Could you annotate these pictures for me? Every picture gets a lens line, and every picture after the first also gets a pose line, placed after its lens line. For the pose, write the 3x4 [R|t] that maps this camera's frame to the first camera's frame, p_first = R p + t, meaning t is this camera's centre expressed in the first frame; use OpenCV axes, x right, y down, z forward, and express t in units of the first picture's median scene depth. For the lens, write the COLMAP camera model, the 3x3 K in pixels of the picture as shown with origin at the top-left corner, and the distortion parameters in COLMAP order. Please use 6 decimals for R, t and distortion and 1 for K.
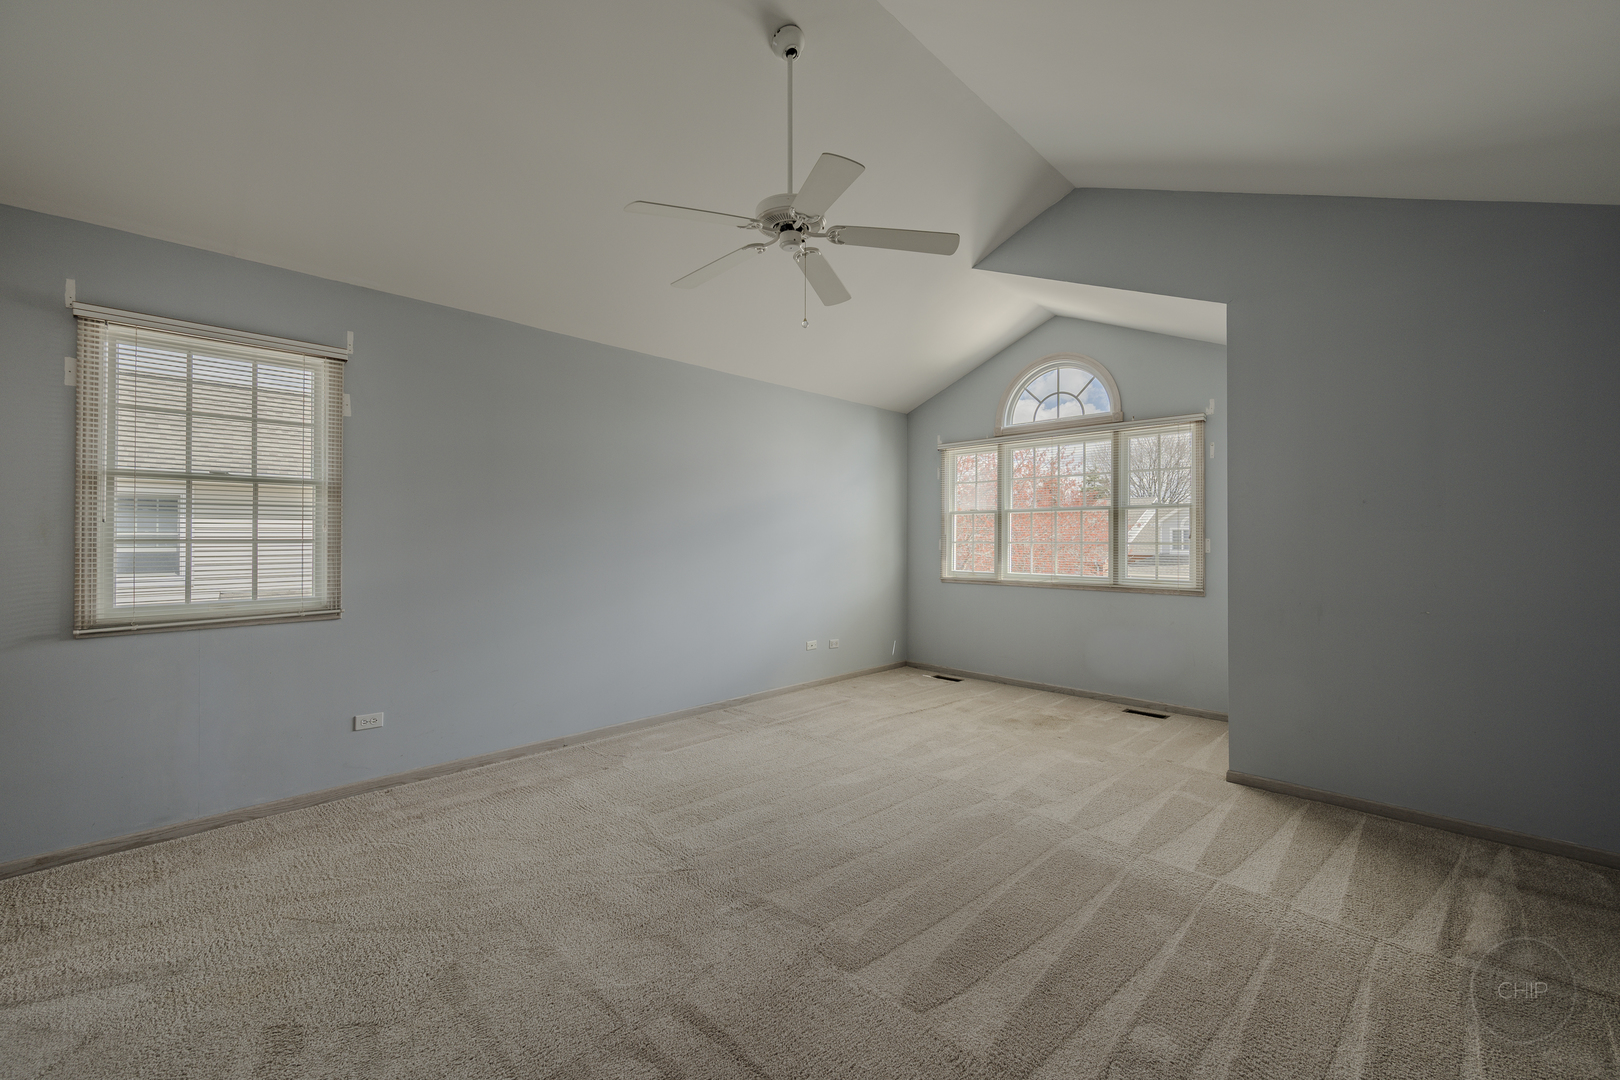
lens RADIAL K [[639.1, 0, 813.4], [0, 639.1, 540.9], [0, 0, 1]] dist [-0.001018, 0.000044]
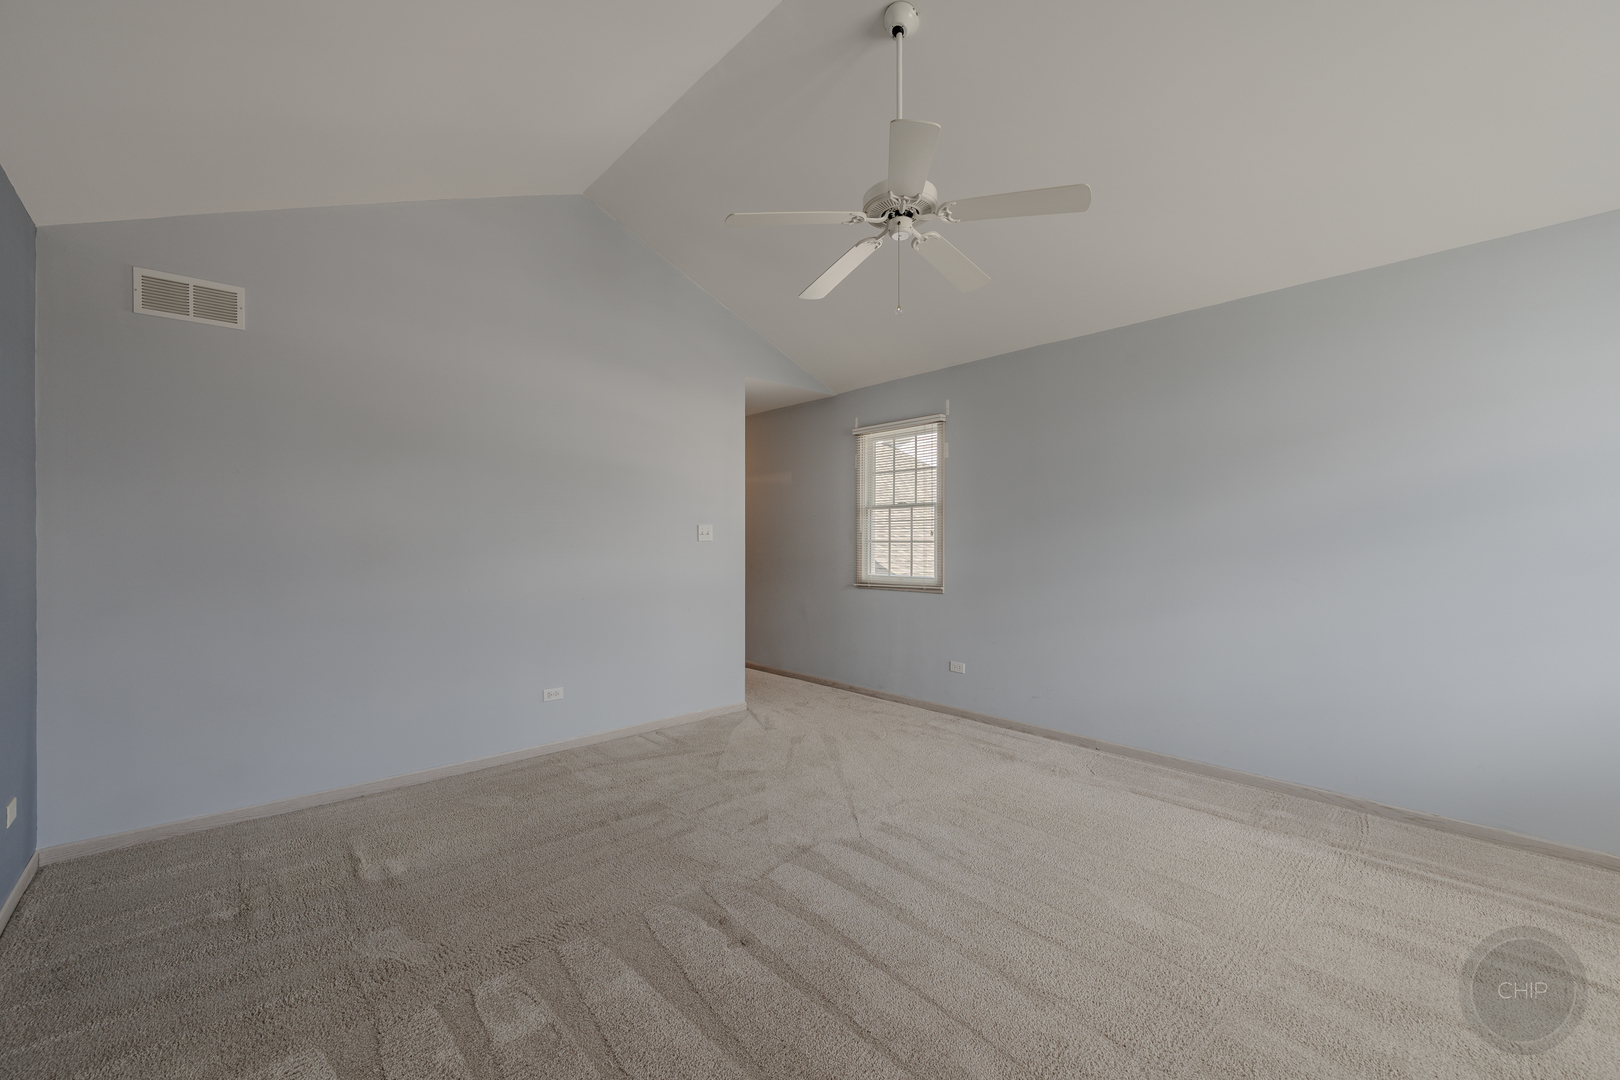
lens RADIAL K [[639.1, 0, 813.4], [0, 639.1, 540.9], [0, 0, 1]] dist [-0.001018, 0.000044]
pose [[-0.031532, 0.004787, -0.999491, 0.803627], [-0.000207, 0.999988, 0.004796, -0.009521], [0.999503, 0.000358, -0.031531, 0.773643]]
